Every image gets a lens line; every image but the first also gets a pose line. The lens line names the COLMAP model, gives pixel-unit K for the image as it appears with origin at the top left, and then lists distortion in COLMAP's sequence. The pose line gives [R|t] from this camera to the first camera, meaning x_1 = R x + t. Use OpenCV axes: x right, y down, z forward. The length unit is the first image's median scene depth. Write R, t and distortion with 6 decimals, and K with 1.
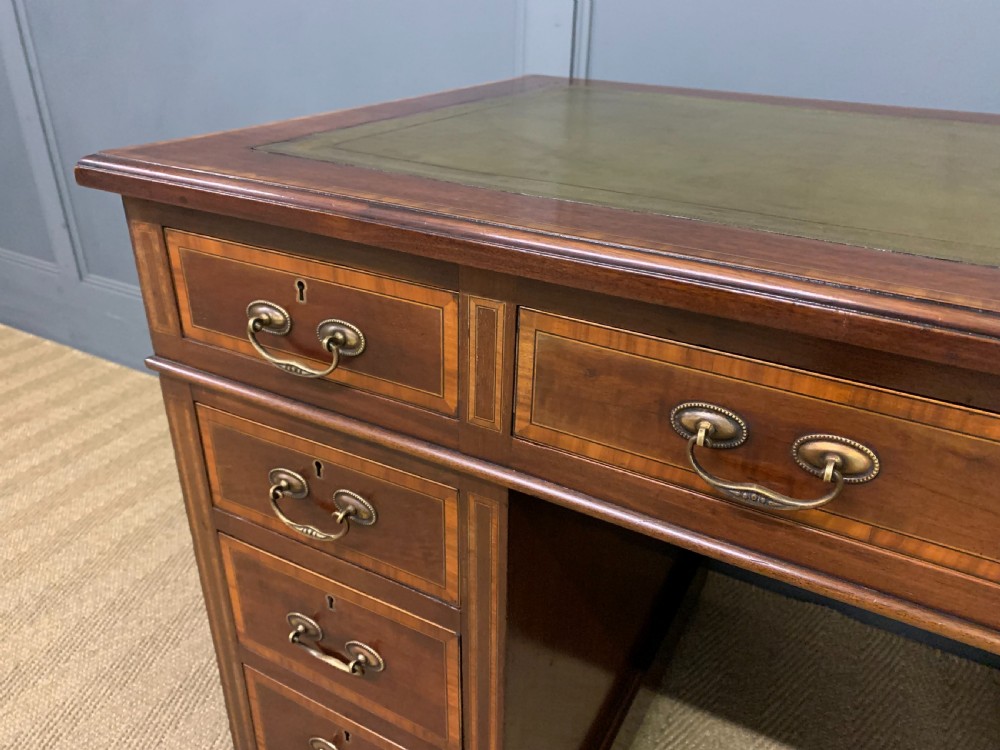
lens RADIAL K [[759.6, 0, 517.5], [0, 759.6, 370.1], [0, 0, 1]] dist [0.035259, -0.002025]
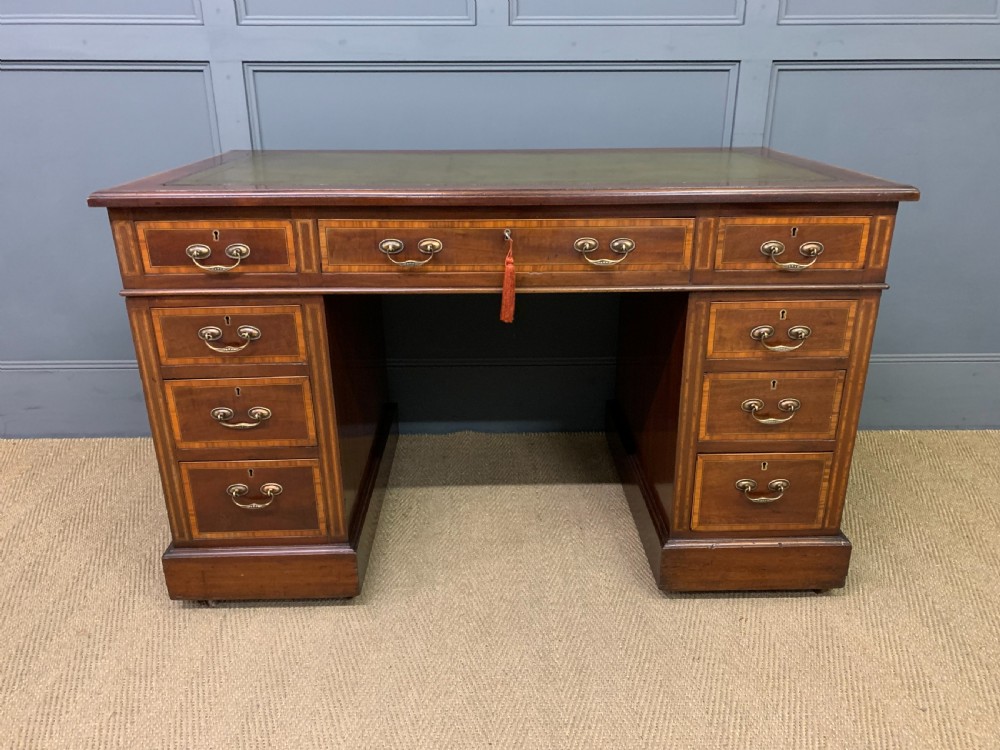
lens RADIAL K [[757.3, 0, 504.9], [0, 757.3, 370.3], [0, 0, 1]] dist [0.017879, -0.005575]
pose [[0.869976, -0.206330, 0.447849, -0.663179], [0.244543, 0.969219, -0.028508, 0.609276], [-0.428182, 0.134320, 0.893654, -1.499040]]
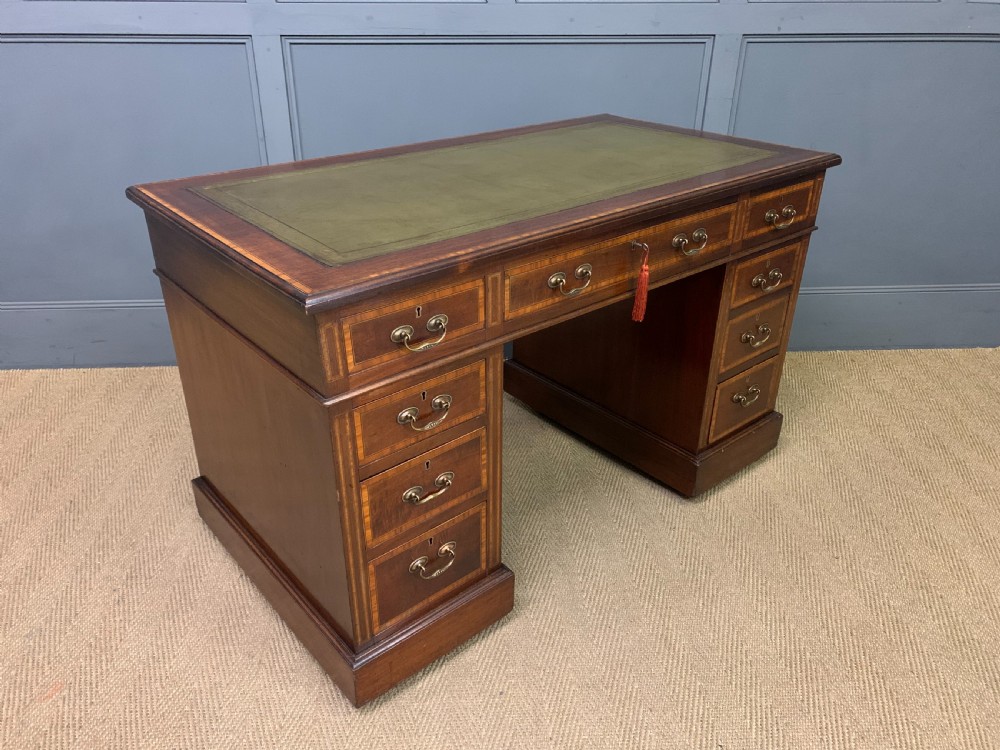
lens RADIAL K [[766.8, 0, 485.8], [0, 766.8, 381.1], [0, 0, 1]] dist [0.064382, -0.087558]
pose [[0.383709, -0.467583, 0.796325, -2.085831], [0.421195, 0.856027, 0.299686, -0.519559], [-0.821804, 0.220416, 0.525409, -0.270647]]
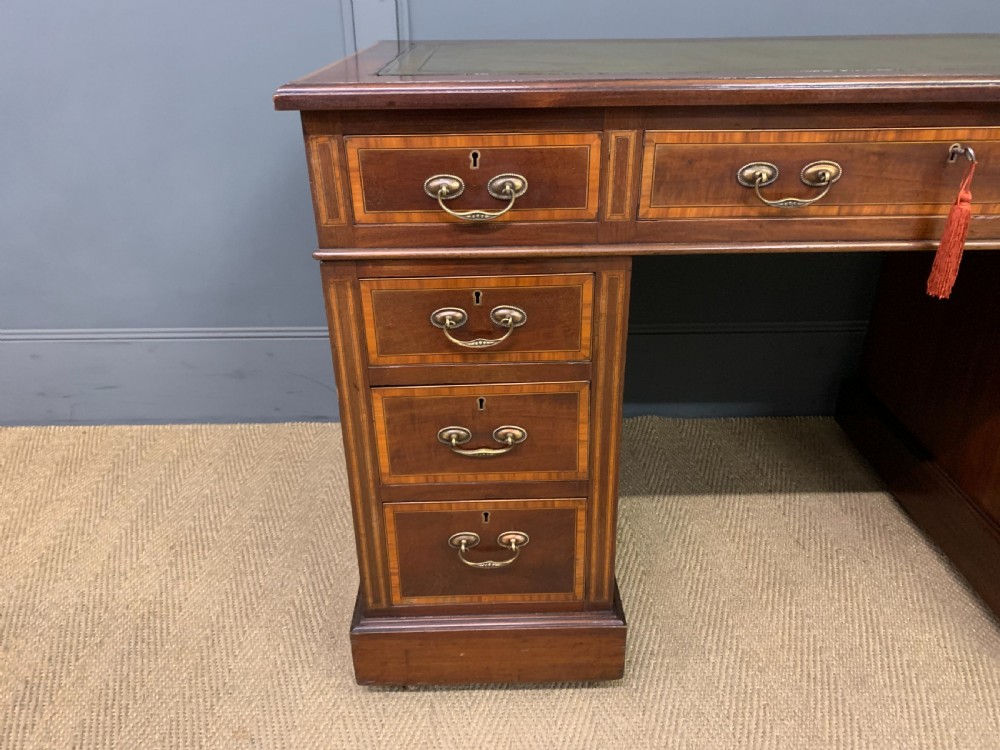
lens RADIAL K [[758.9, 0, 498.4], [0, 758.9, 380.0], [0, 0, 1]] dist [0.094749, -0.147850]
pose [[0.875168, -0.249733, 0.414384, -0.975024], [0.246122, 0.967184, 0.063080, 0.228251], [-0.416538, 0.046784, 0.907914, -0.338038]]
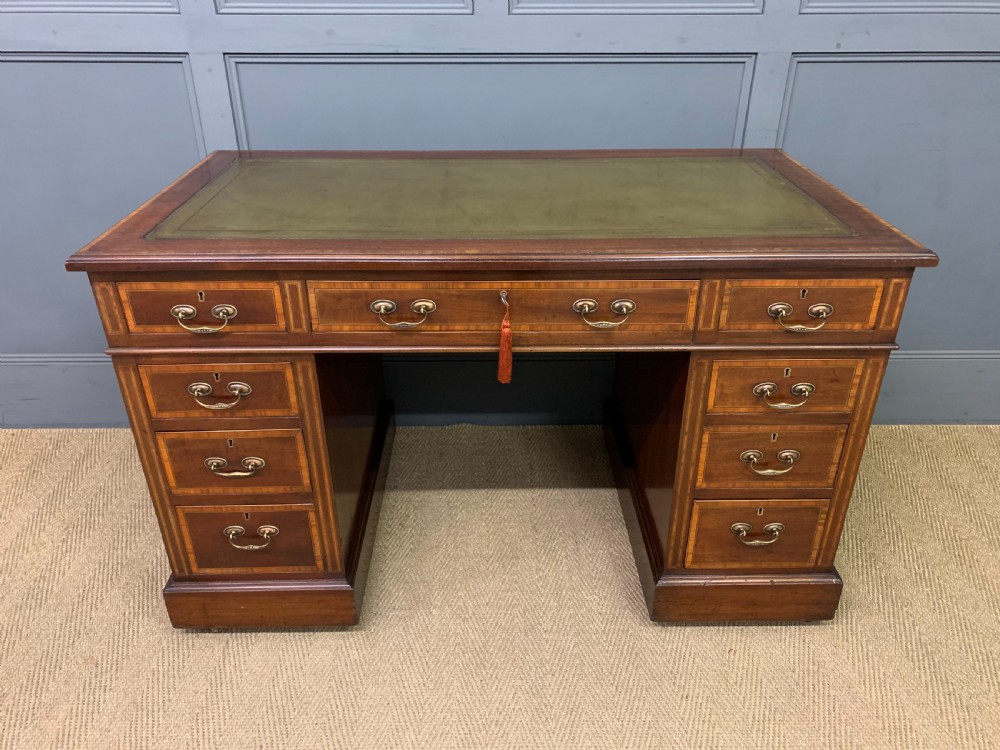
lens RADIAL K [[758.2, 0, 499.5], [0, 758.2, 369.7], [0, 0, 1]] dist [0.017531, -0.006438]
pose [[0.874665, -0.255867, 0.411697, -0.507794], [0.238231, 0.966590, 0.094599, 0.110730], [-0.422147, 0.015337, 0.906398, -1.497148]]
